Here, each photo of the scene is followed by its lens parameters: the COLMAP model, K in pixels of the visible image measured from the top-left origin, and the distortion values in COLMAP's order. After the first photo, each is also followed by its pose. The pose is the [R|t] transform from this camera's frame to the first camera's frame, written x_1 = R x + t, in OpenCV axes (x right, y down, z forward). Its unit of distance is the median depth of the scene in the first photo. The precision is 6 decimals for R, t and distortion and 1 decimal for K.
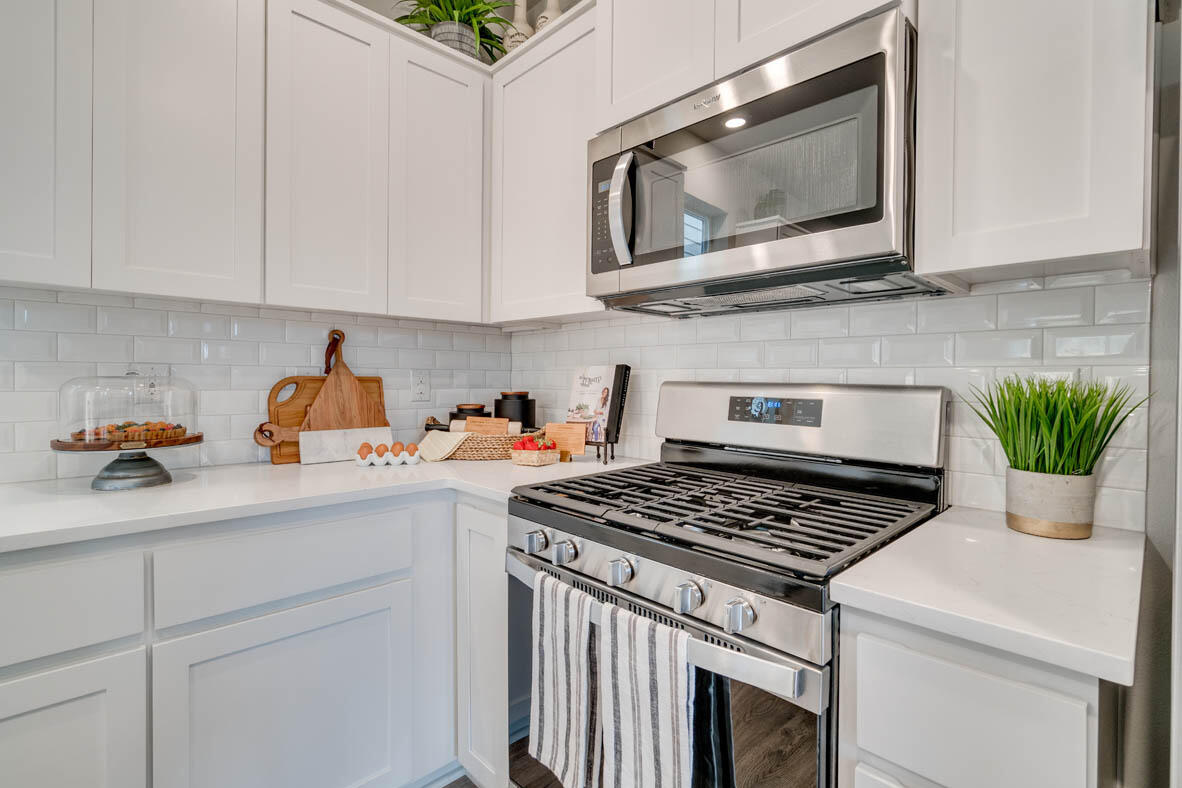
lens RADIAL K [[558.8, 0, 590.9], [0, 558.8, 388.6], [0, 0, 1]] dist [0.000564, -0.001374]
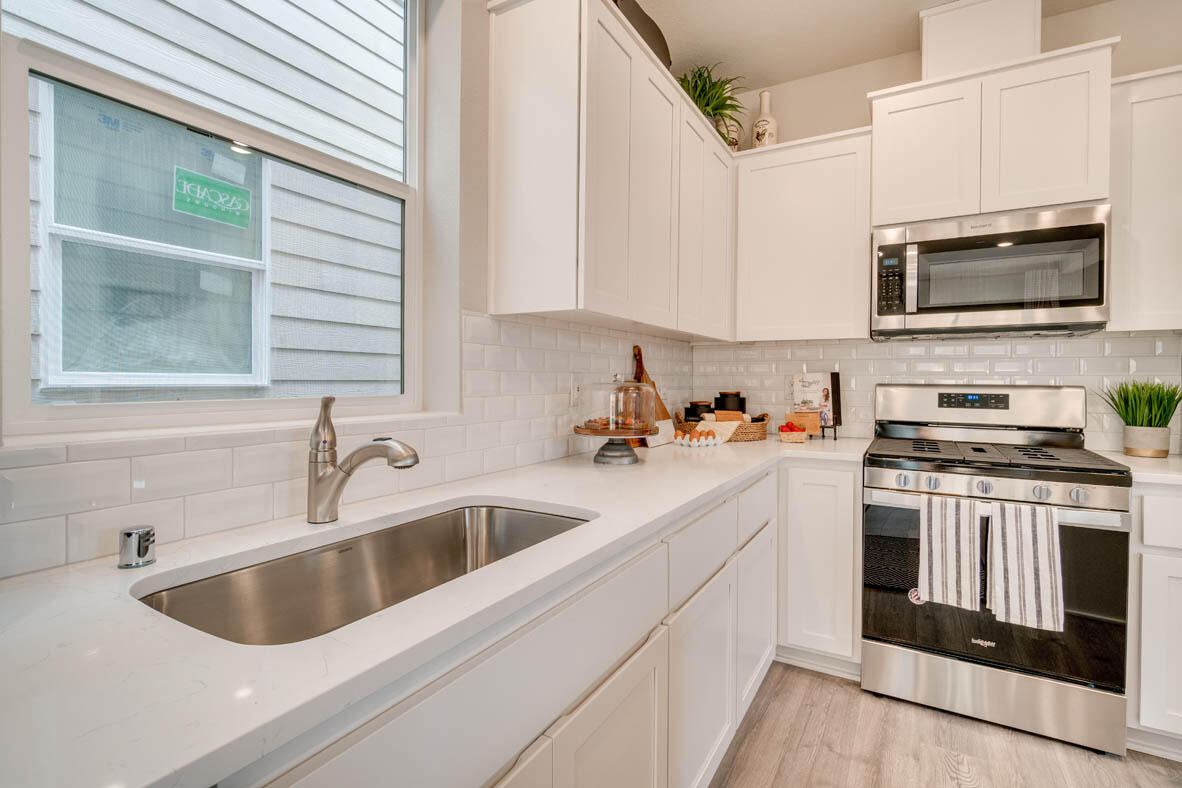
lens RADIAL K [[558.8, 0, 589.7], [0, 558.8, 387.7], [0, 0, 1]] dist [0.000564, -0.001374]
pose [[0.963647, -0.007454, 0.267074, -1.196575], [0.007882, 0.999969, -0.000533, -0.008400], [-0.267062, 0.002619, 0.963676, -0.306578]]
